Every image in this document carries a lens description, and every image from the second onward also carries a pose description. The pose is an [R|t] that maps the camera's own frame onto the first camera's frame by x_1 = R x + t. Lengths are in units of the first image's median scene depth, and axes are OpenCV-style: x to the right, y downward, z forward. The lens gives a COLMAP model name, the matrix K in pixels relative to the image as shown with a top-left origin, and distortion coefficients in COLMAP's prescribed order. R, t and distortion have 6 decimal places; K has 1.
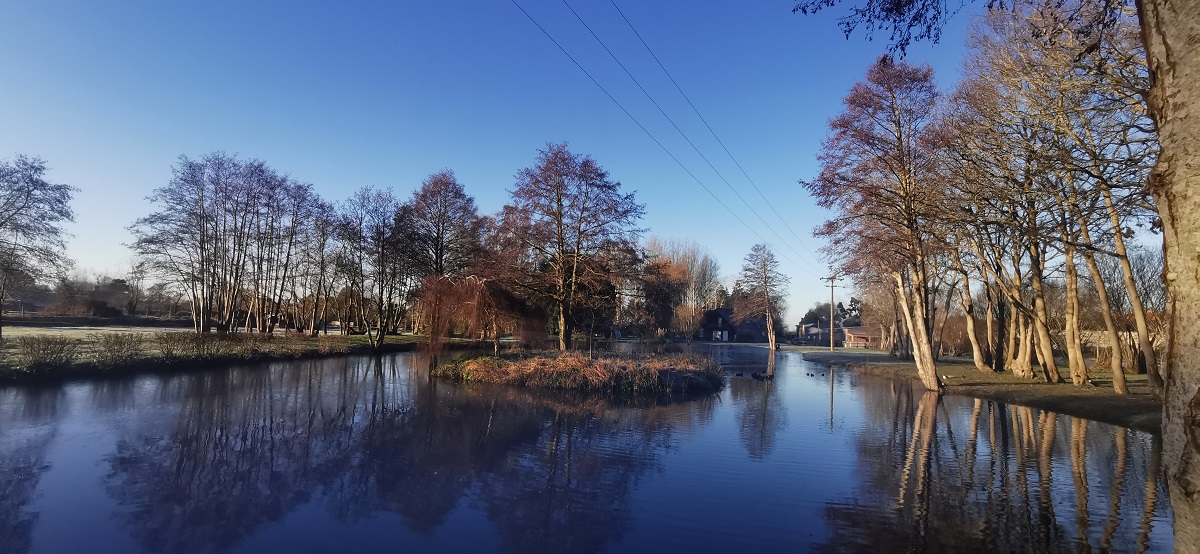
lens RADIAL K [[583.9, 0, 606.9], [0, 583.9, 277.8], [0, 0, 1]] dist [-0.016328, 0.000124]
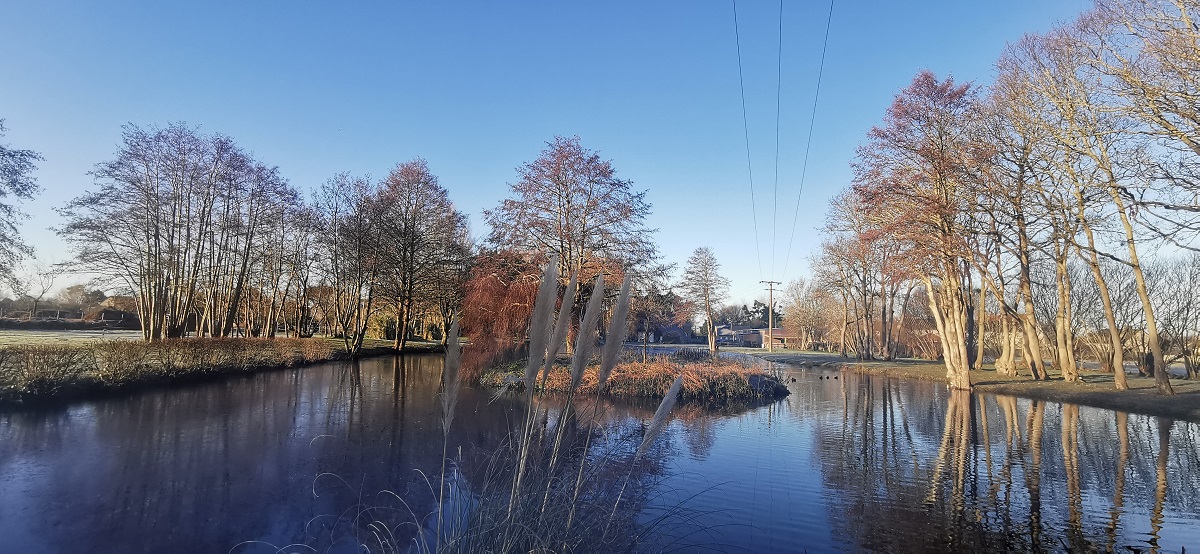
lens RADIAL K [[583.9, 0, 598.4], [0, 583.9, 270.7], [0, 0, 1]] dist [-0.016328, 0.000124]
pose [[0.982975, 0.017010, 0.182949, -0.203852], [-0.014424, 0.999777, -0.015454, 0.002107], [-0.183170, 0.012552, 0.983001, 0.055639]]
